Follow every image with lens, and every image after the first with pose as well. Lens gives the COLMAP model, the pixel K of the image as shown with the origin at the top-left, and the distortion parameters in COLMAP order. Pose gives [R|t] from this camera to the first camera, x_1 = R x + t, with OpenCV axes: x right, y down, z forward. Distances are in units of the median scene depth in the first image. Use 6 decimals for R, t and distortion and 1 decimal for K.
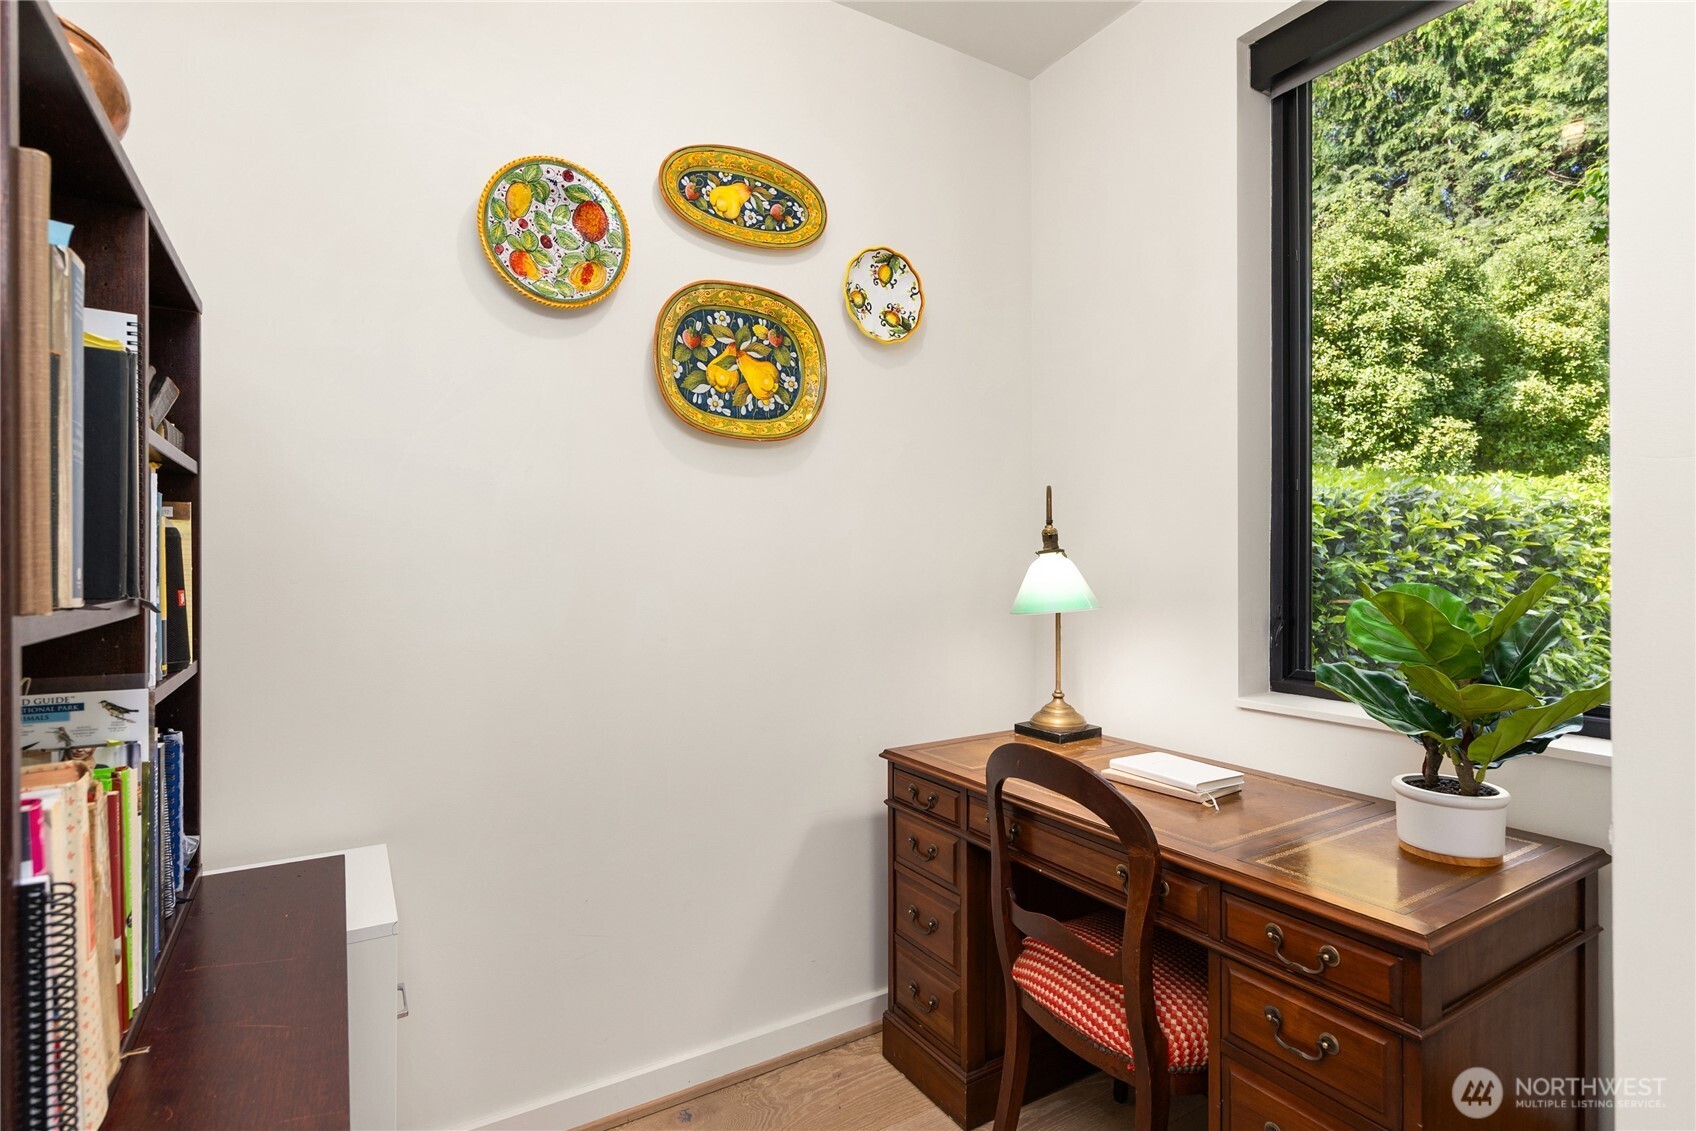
lens RADIAL K [[861.4, 0, 845.8], [0, 861.4, 563.4], [0, 0, 1]] dist [0.000680, 0.002849]
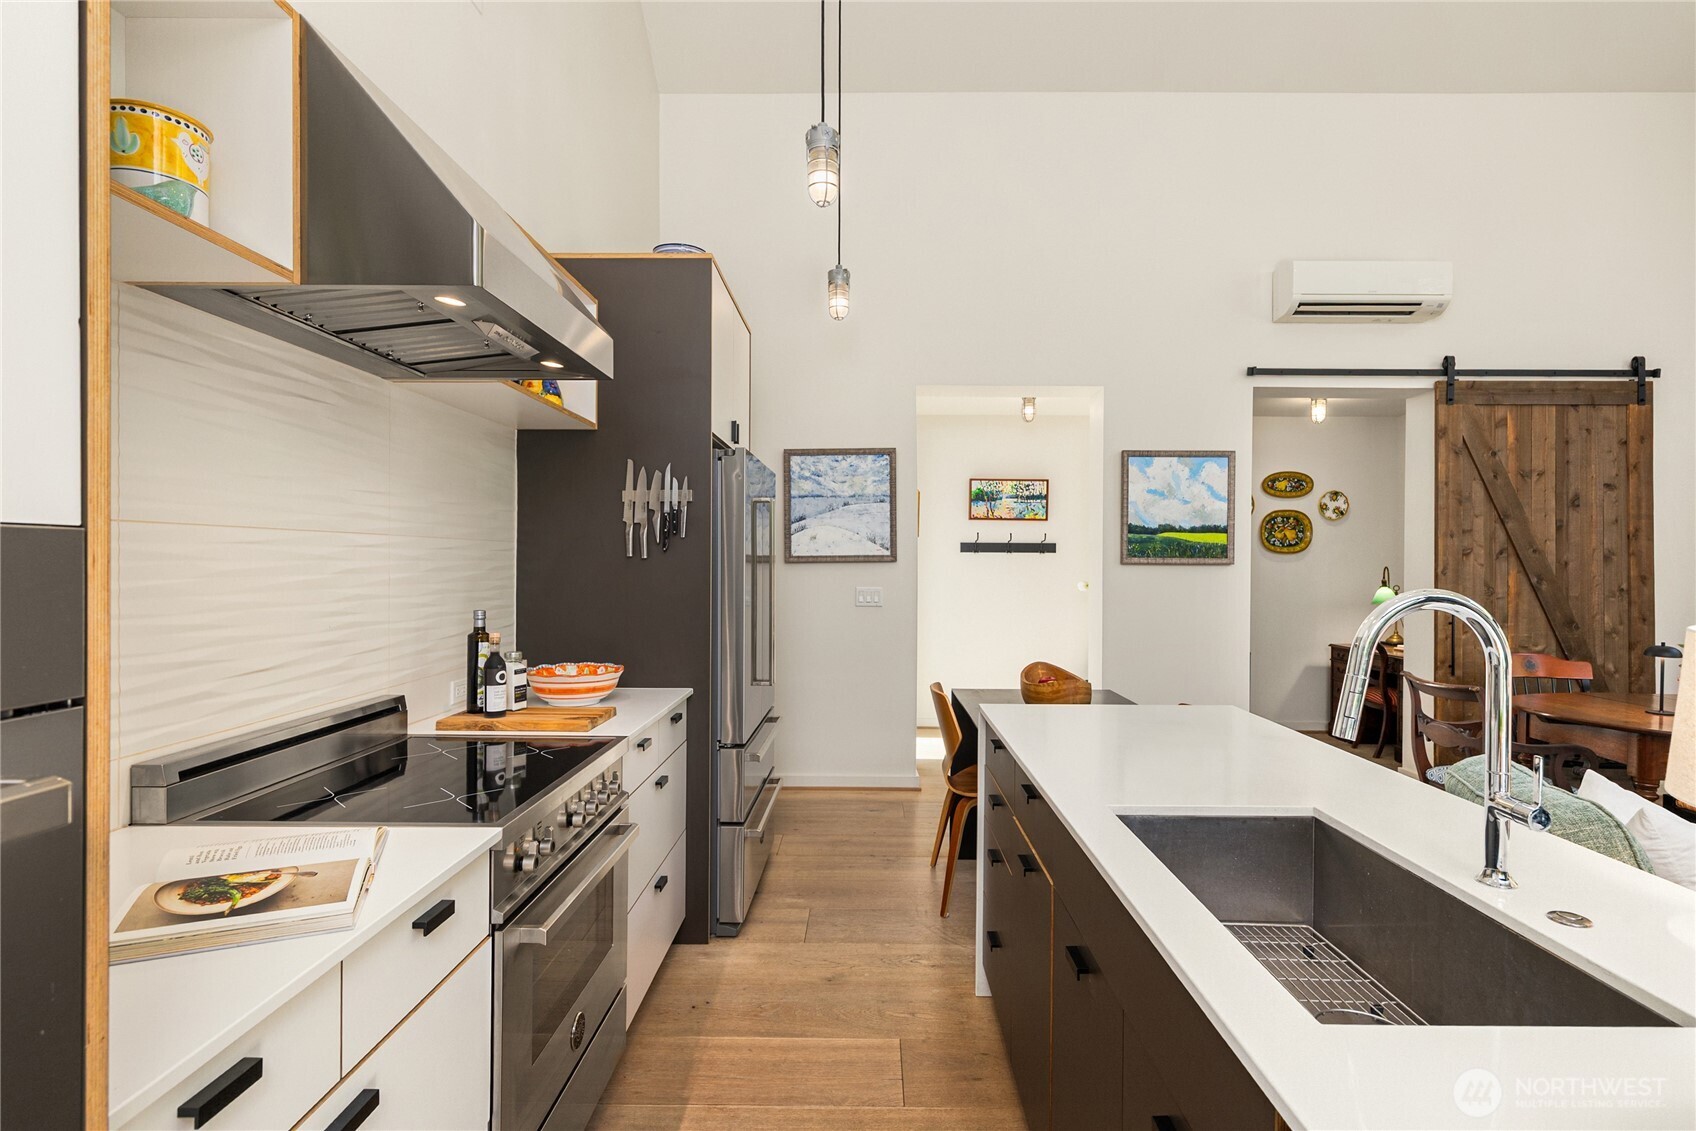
lens RADIAL K [[886.2, 0, 863.2], [0, 886.2, 564.6], [0, 0, 1]] dist [0.001430, 0.000733]
pose [[0.860733, 0.011173, -0.508935, 0.231603], [-0.012554, 0.999921, 0.000721, -0.072913], [0.508903, 0.005769, 0.860805, -2.888588]]
